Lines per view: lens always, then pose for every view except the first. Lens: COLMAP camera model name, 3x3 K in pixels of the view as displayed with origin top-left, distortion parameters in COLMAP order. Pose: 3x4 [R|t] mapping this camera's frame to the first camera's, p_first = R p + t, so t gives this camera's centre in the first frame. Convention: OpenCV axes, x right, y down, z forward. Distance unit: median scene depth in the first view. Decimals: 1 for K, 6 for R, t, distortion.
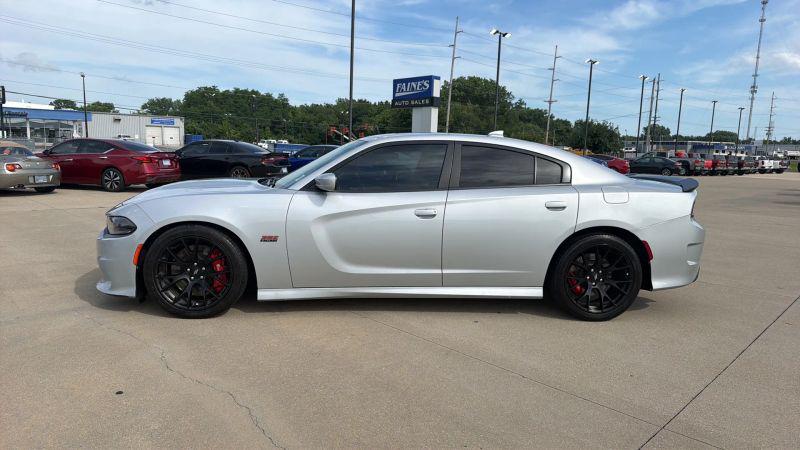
lens RADIAL K [[537.3, 0, 395.4], [0, 537.3, 235.8], [0, 0, 1]] dist [0.054850, -0.070456]
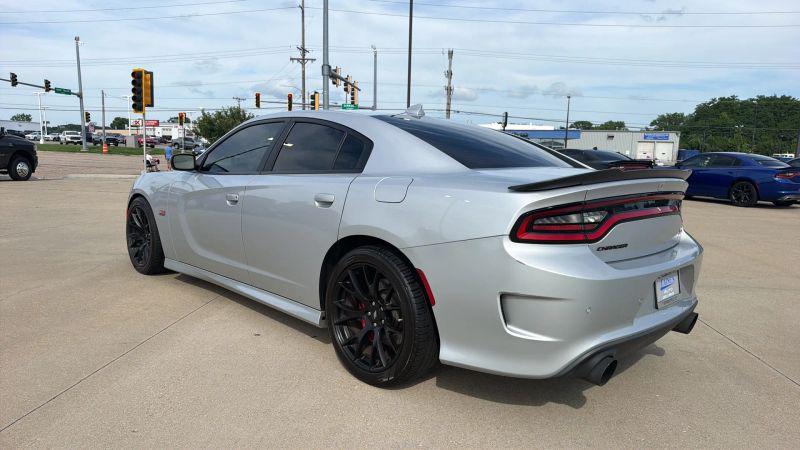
lens RADIAL K [[537.3, 0, 386.9], [0, 537.3, 230.4], [0, 0, 1]] dist [0.054850, -0.070456]
pose [[0.626360, 0.097356, -0.773430, 0.125933], [-0.129007, 0.991435, 0.020321, -0.005612], [0.768785, 0.087050, 0.633556, 0.086719]]
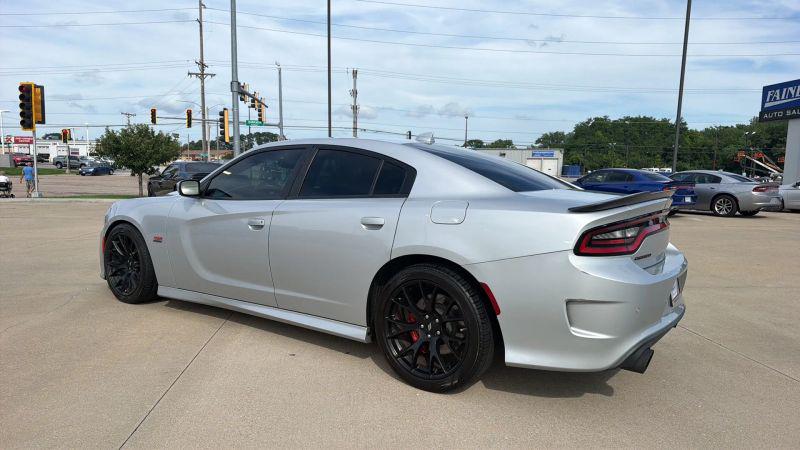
lens RADIAL K [[537.3, 0, 389.2], [0, 537.3, 238.4], [0, 0, 1]] dist [0.054850, -0.070456]
pose [[0.759901, 0.062497, -0.647027, 0.112961], [-0.095973, 0.995246, -0.016584, -0.003210], [0.642915, 0.074699, 0.762286, 0.061588]]
